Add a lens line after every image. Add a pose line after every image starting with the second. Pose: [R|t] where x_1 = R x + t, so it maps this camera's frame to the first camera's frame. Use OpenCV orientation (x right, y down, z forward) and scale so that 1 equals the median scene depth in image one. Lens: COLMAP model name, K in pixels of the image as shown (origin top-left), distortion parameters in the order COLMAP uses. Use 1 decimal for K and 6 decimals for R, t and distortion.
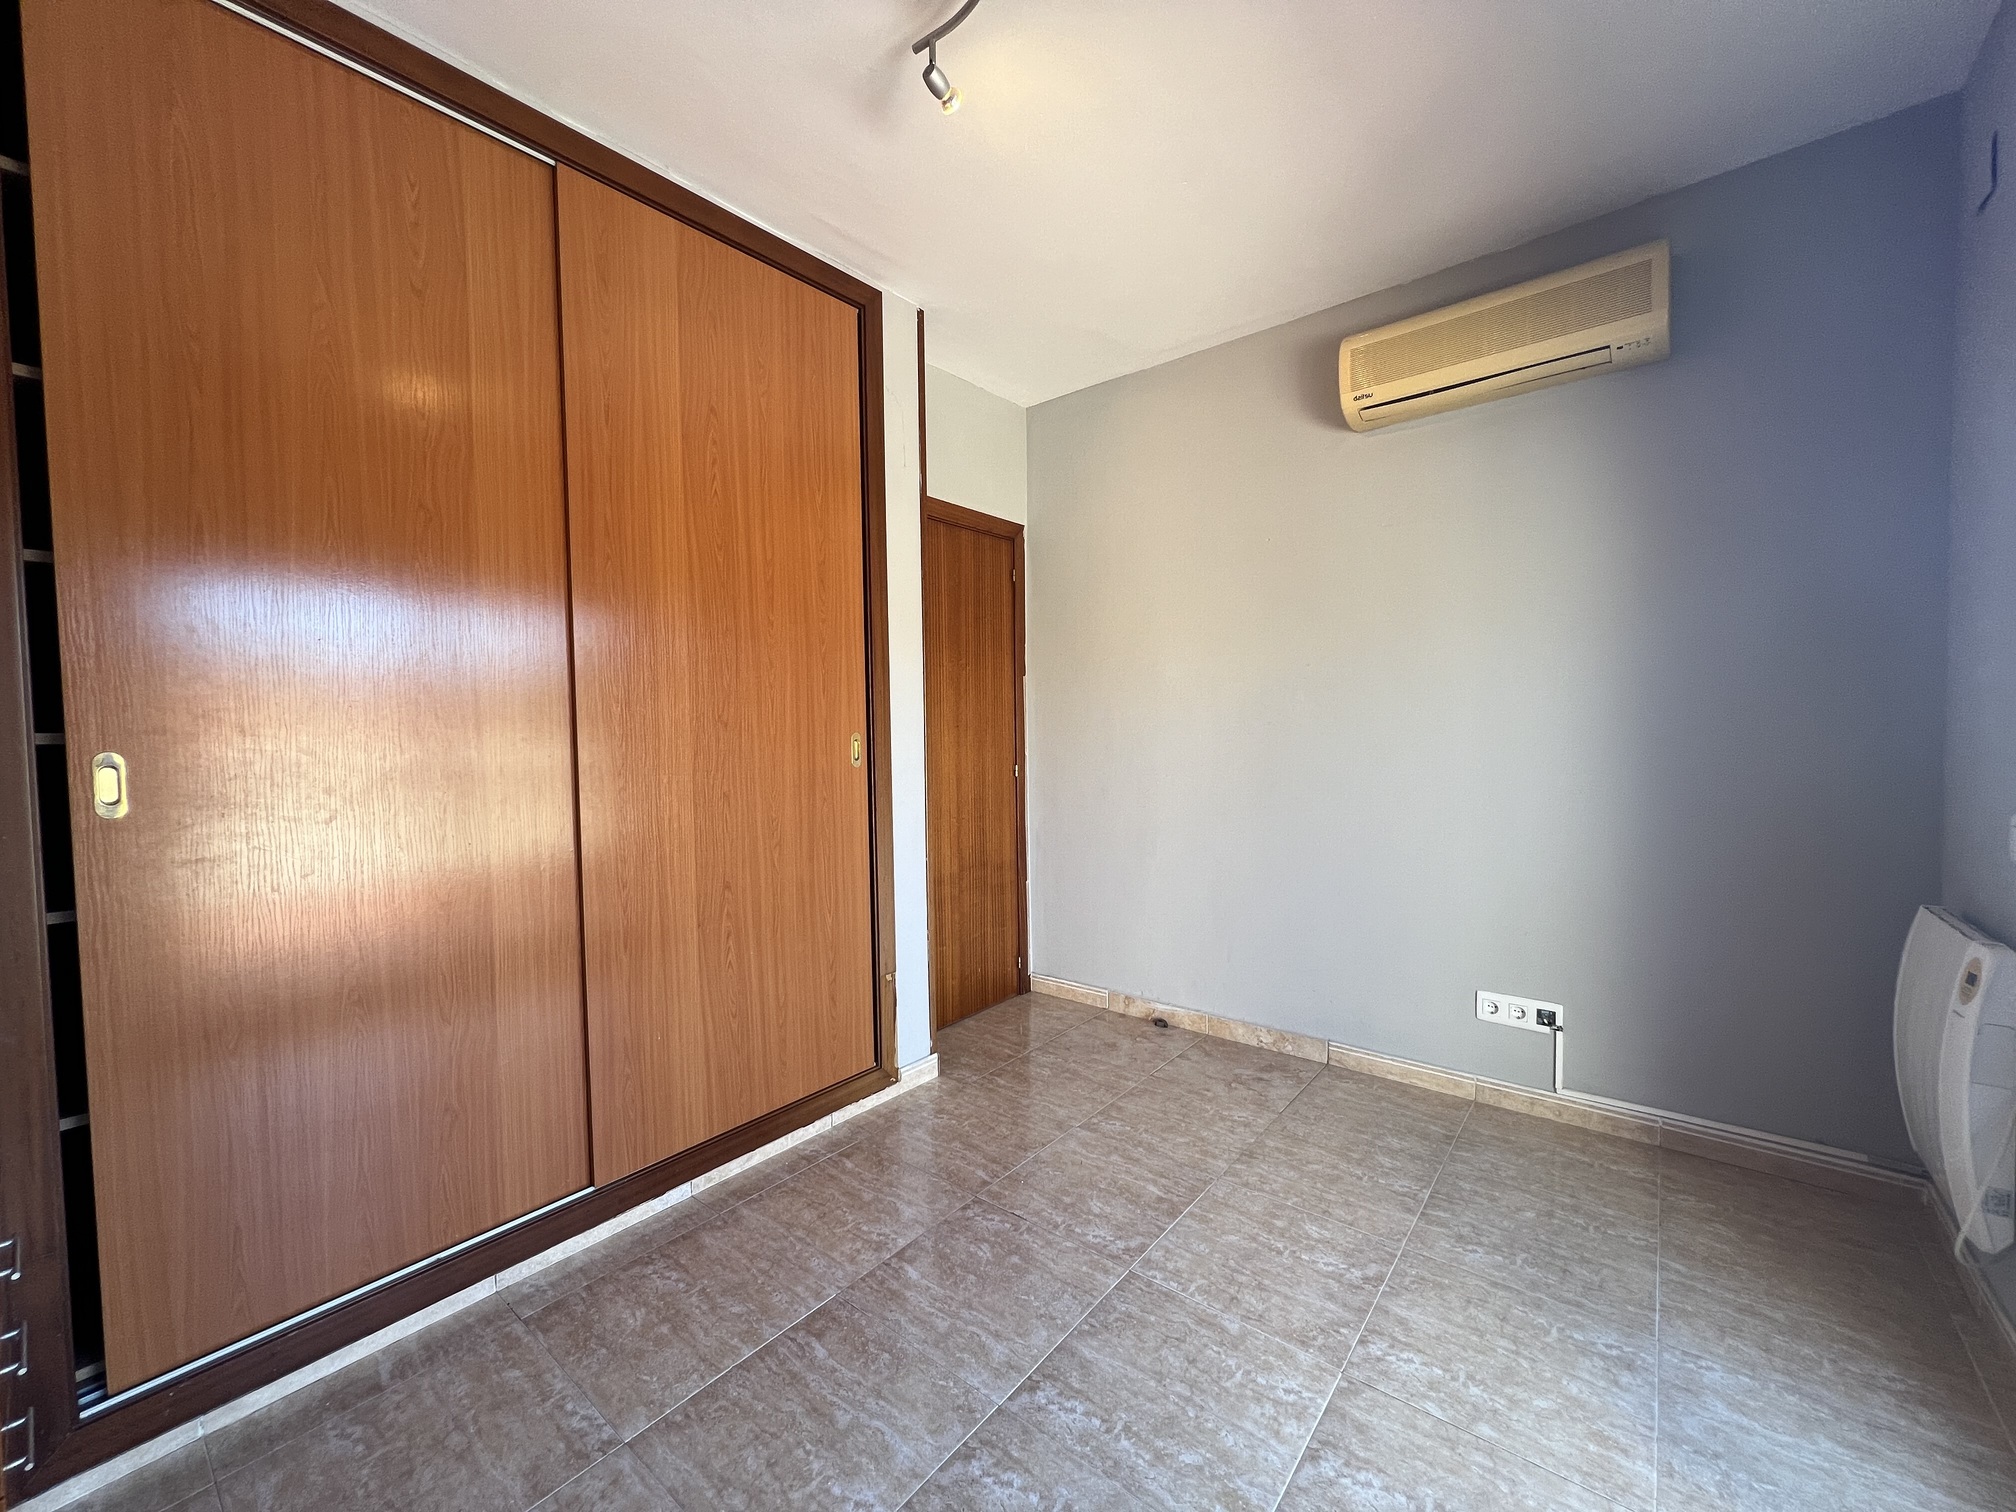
lens RADIAL K [[806.2, 0, 1004.0], [0, 806.2, 755.0], [0, 0, 1]] dist [-0.000842, 0.000459]
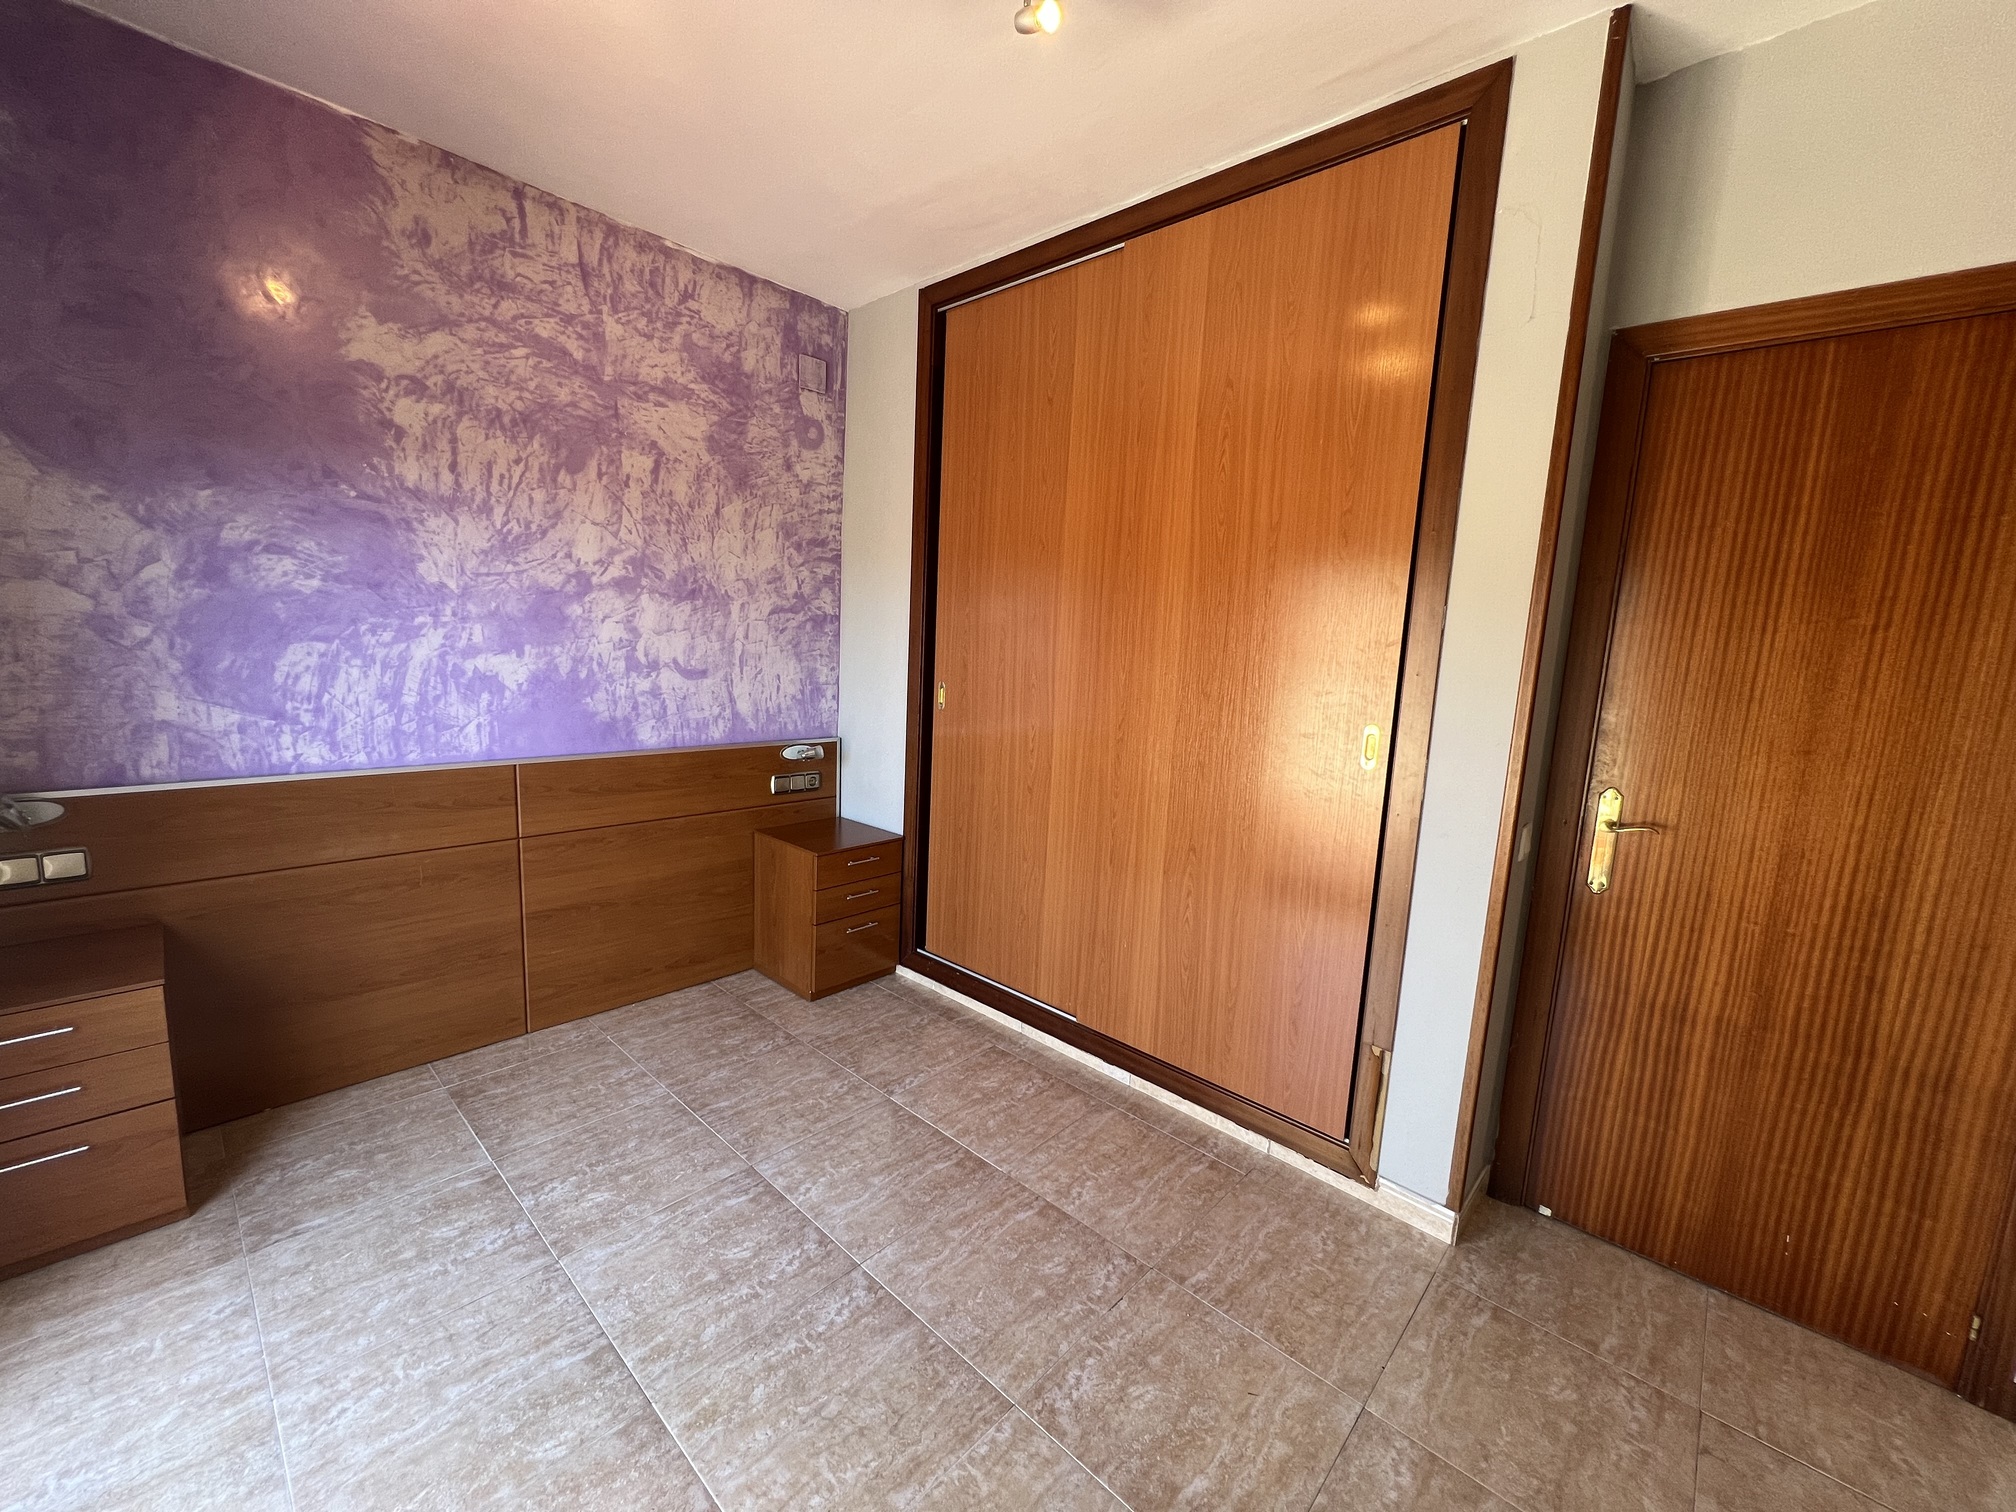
lens RADIAL K [[806.2, 0, 1004.0], [0, 806.2, 755.0], [0, 0, 1]] dist [-0.000842, 0.000459]
pose [[-0.061558, 0.155675, -0.985888, 0.790237], [-0.085284, 0.983329, 0.160596, -0.121989], [0.994453, 0.093966, -0.047255, 0.894970]]
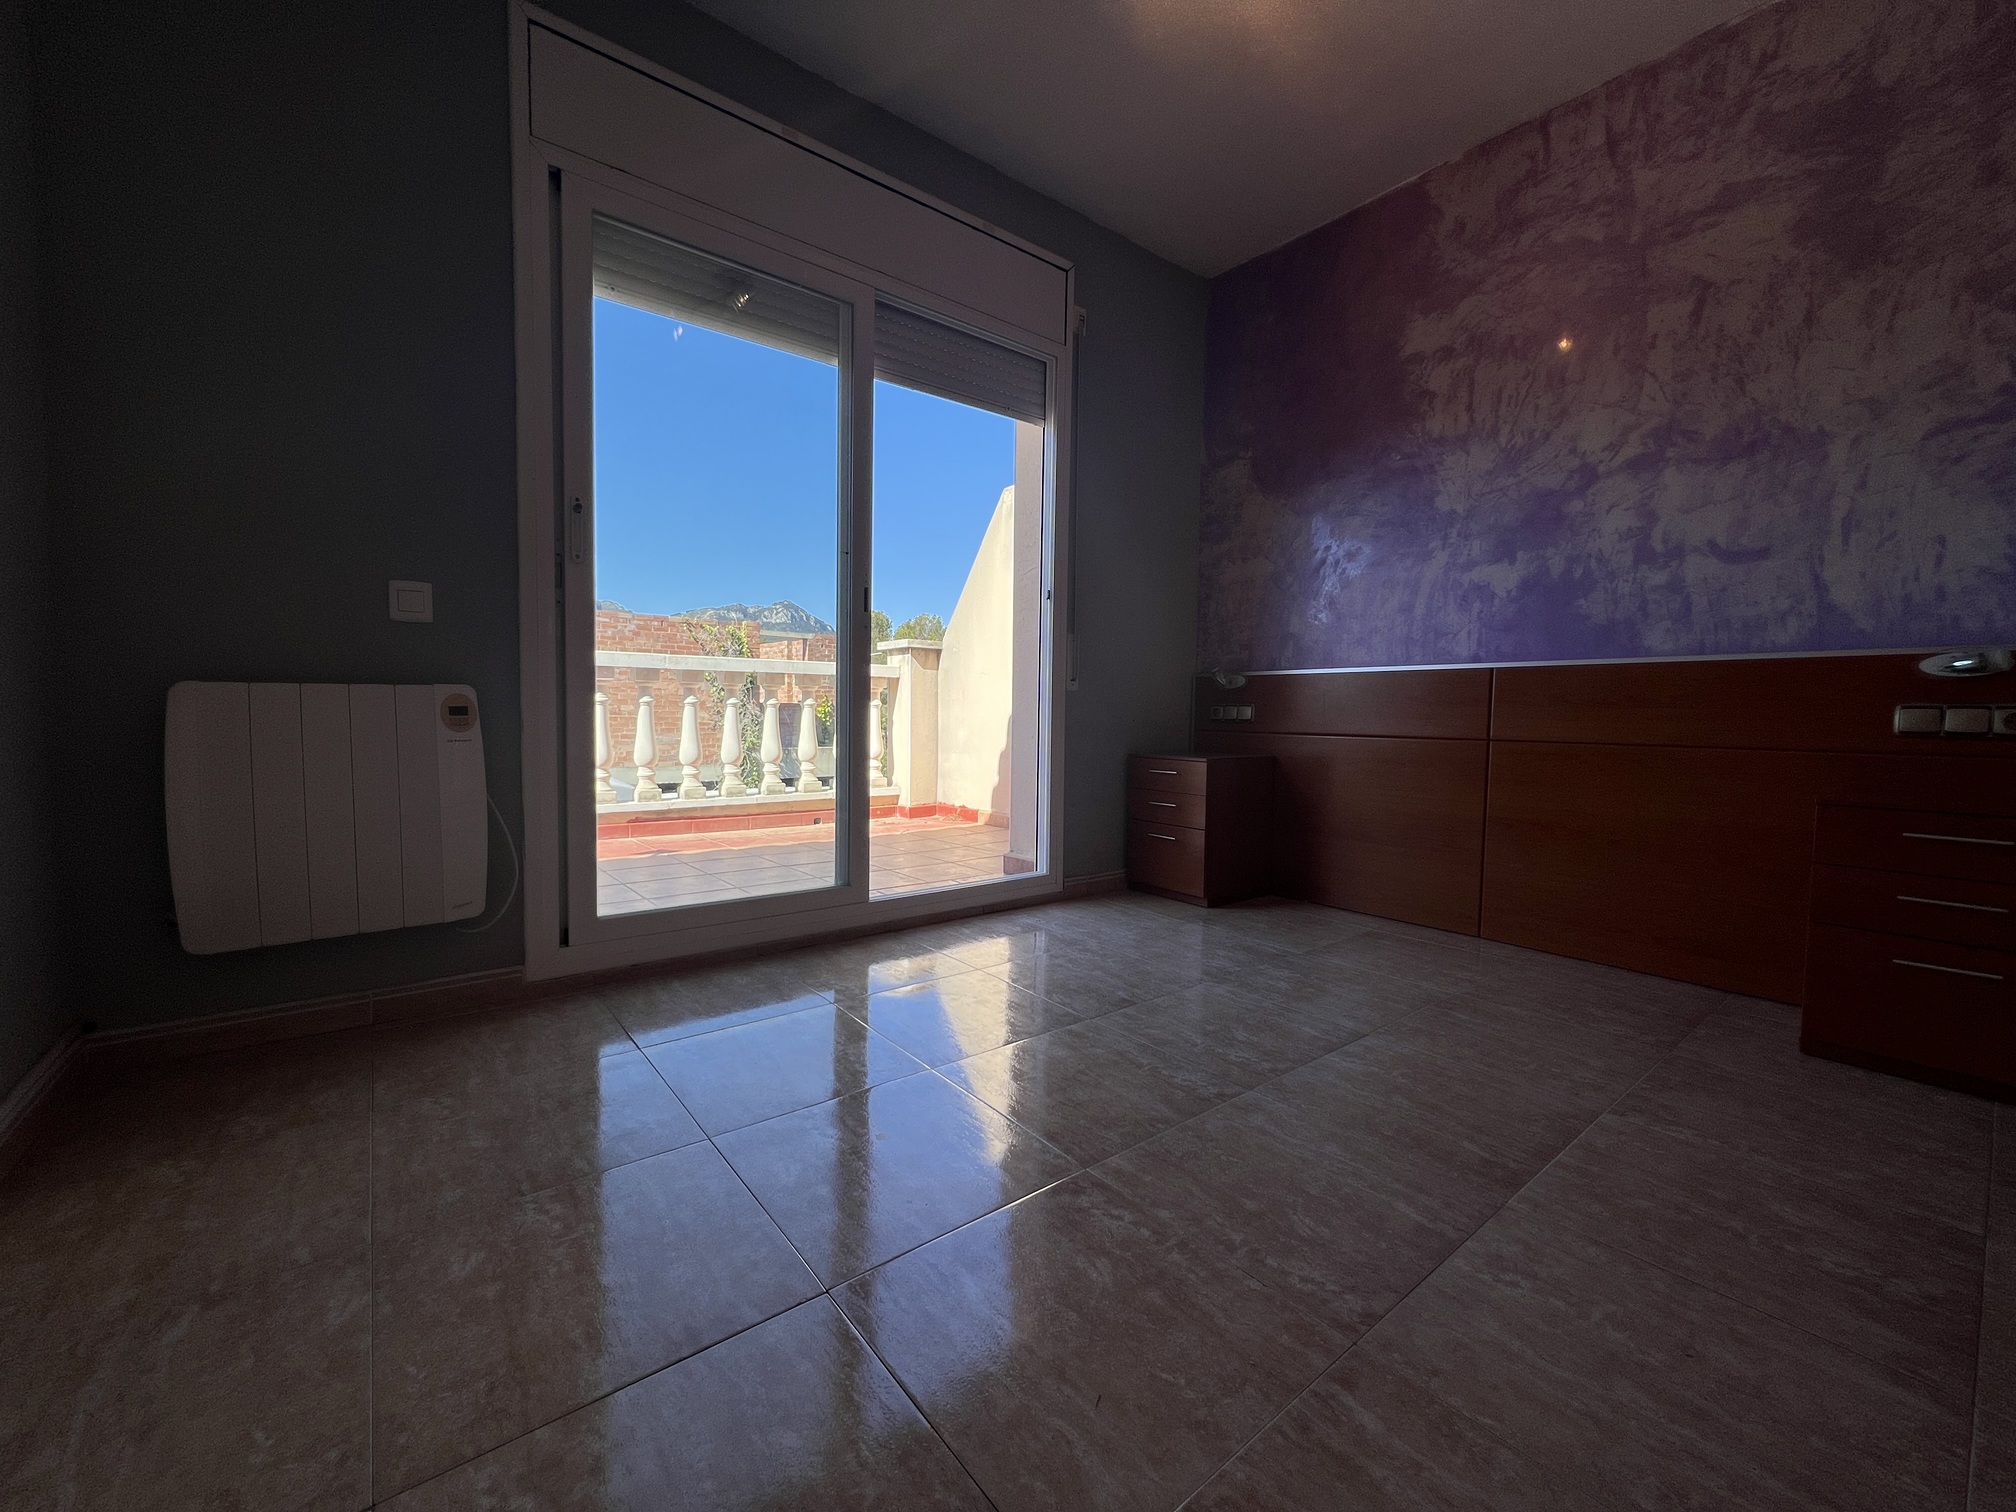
lens RADIAL K [[806.2, 0, 1004.0], [0, 806.2, 755.0], [0, 0, 1]] dist [-0.000842, 0.000459]
pose [[-0.976539, -0.008358, 0.215179, 0.068789], [0.011007, 0.996003, 0.088637, 0.186850], [-0.215059, 0.088926, -0.972544, 1.565337]]
